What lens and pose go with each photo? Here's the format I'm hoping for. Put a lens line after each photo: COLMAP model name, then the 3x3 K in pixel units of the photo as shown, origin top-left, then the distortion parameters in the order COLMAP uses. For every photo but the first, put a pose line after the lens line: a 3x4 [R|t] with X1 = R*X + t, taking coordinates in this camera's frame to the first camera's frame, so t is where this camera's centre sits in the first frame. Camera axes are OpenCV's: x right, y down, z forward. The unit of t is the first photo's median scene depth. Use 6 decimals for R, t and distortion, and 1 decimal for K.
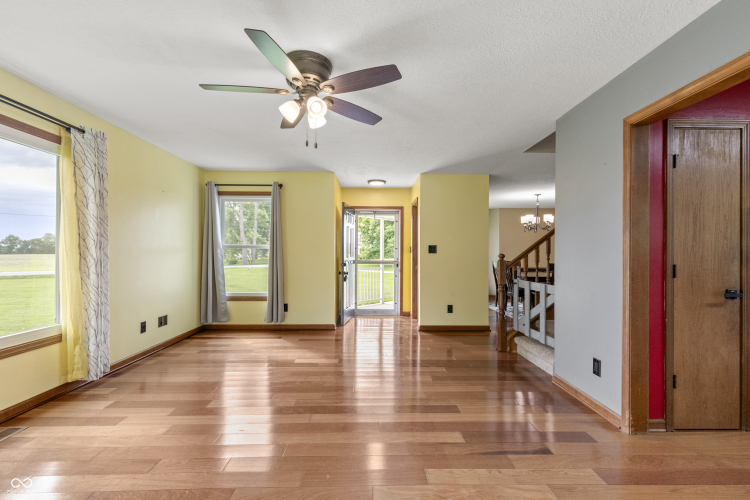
lens RADIAL K [[336.7, 0, 375.0], [0, 336.7, 250.0], [0, 0, 1]] dist [0.001258, 0.000226]
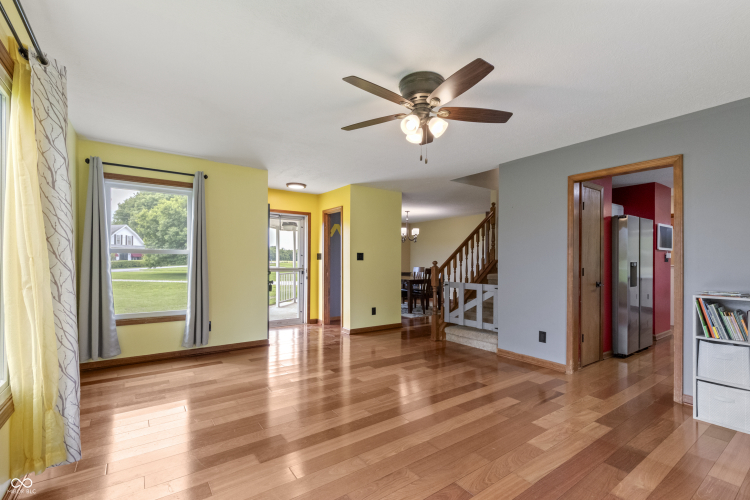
lens RADIAL K [[342.1, 0, 375.9], [0, 342.1, 256.0], [0, 0, 1]] dist [0.002092, -0.000319]
pose [[0.822885, 0.007923, 0.568153, -0.414070], [-0.007520, 0.999967, -0.003052, -0.000927], [-0.568158, -0.001761, 0.822917, 0.084694]]
